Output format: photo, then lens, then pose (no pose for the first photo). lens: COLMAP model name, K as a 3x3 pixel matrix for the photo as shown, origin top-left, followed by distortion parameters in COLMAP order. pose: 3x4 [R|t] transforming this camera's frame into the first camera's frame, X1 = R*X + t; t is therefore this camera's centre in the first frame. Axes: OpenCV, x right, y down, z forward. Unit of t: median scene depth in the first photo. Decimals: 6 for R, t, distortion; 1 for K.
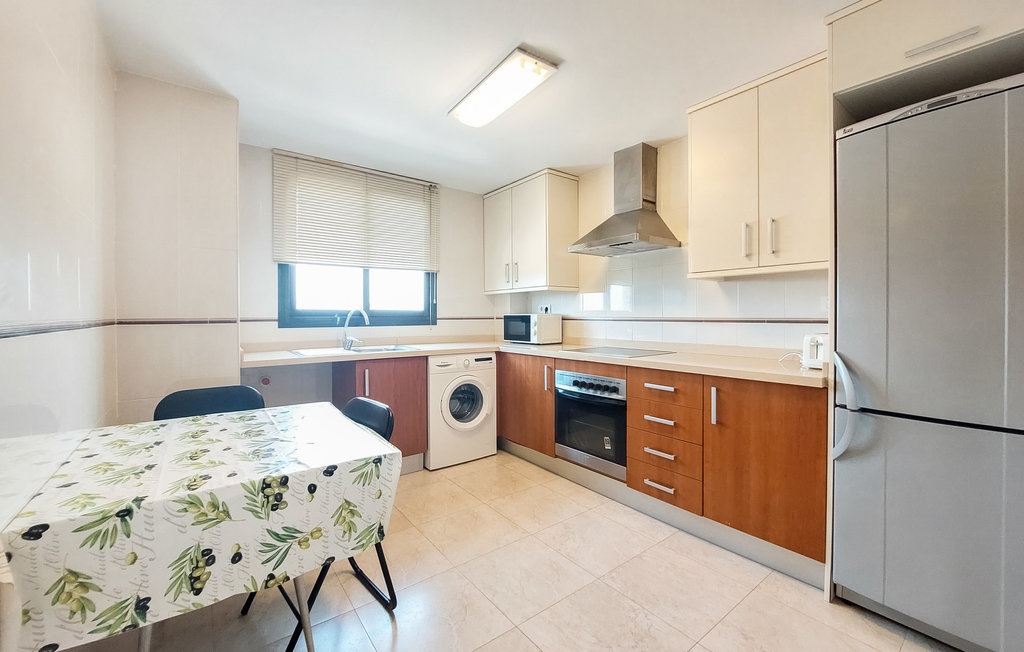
lens RADIAL K [[413.4, 0, 512.0], [0, 413.4, 326.0], [0, 0, 1]] dist [-0.000219, -0.000083]
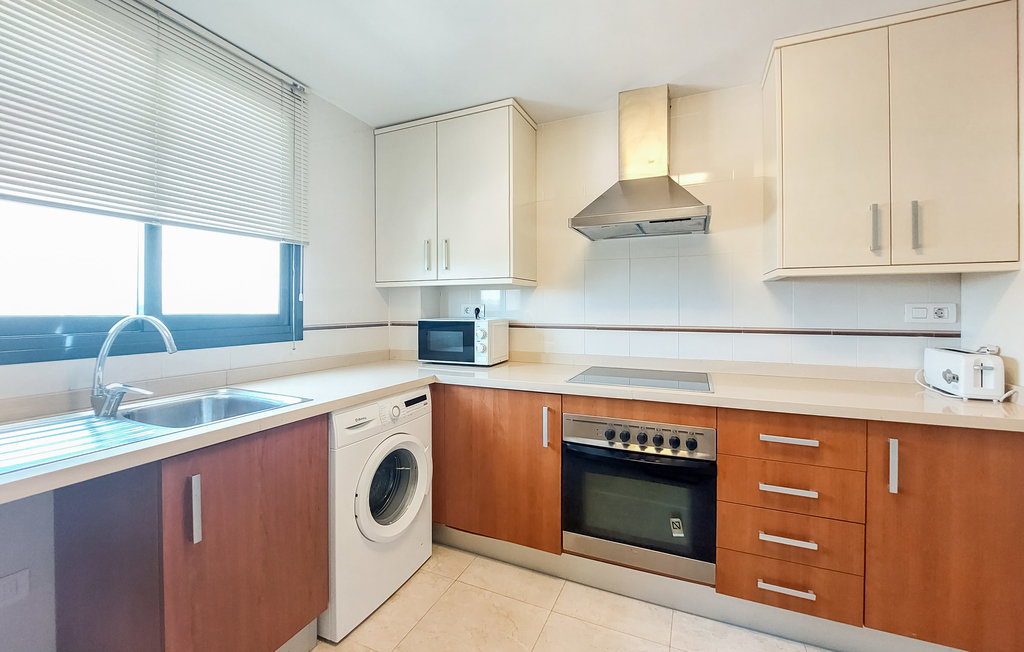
lens RADIAL K [[417.1, 0, 513.7], [0, 417.1, 314.3], [0, 0, 1]] dist [-0.010403, -0.000594]
pose [[0.876902, -0.002380, 0.480663, -0.236582], [0.008334, 0.999913, -0.010252, -0.033575], [-0.480597, 0.012995, 0.876846, 0.439015]]
